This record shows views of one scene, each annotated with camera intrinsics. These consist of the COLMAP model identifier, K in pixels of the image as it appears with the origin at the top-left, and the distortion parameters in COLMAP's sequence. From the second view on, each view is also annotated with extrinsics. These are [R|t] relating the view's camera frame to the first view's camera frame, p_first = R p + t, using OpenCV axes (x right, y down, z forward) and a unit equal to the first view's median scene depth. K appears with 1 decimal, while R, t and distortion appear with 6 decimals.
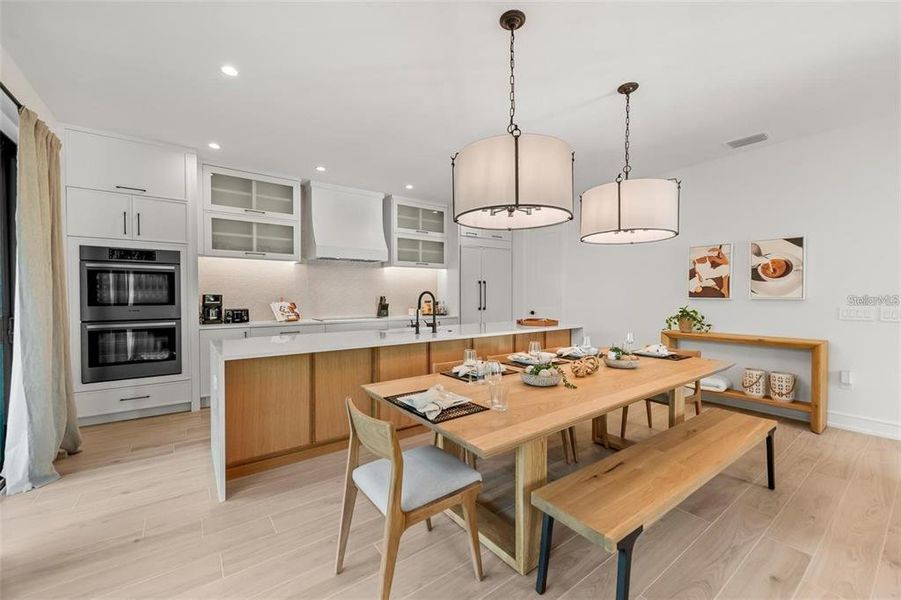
lens RADIAL K [[364.8, 0, 452.7], [0, 364.8, 295.7], [0, 0, 1]] dist [0.003371, 0.000048]
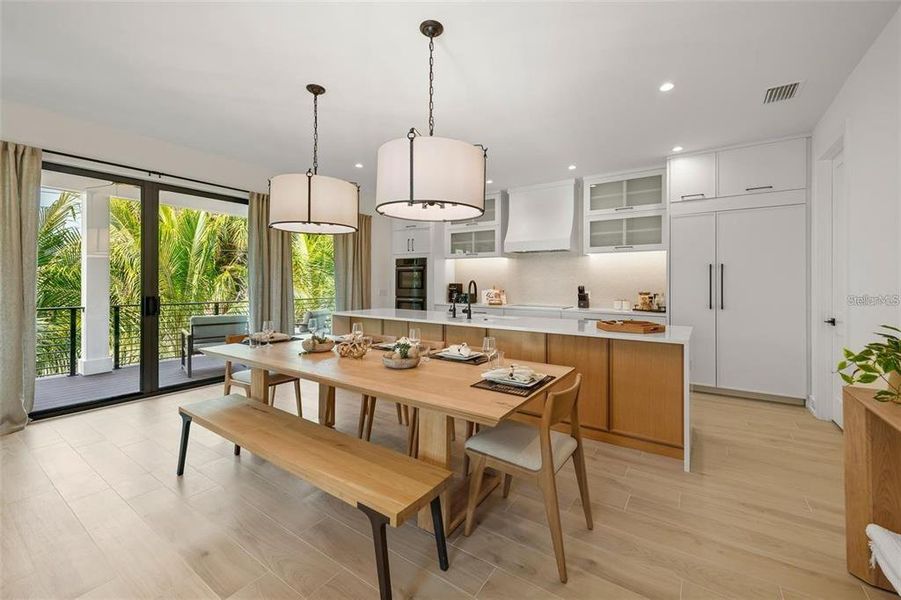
lens RADIAL K [[366.0, 0, 450.4], [0, 366.0, 280.7], [0, 0, 1]] dist [0.009309, 0.000033]
pose [[0.320827, -0.003618, -0.947131, 0.754325], [-0.009226, 0.999933, -0.006945, -0.002745], [0.947093, 0.010967, 0.320772, 0.471628]]
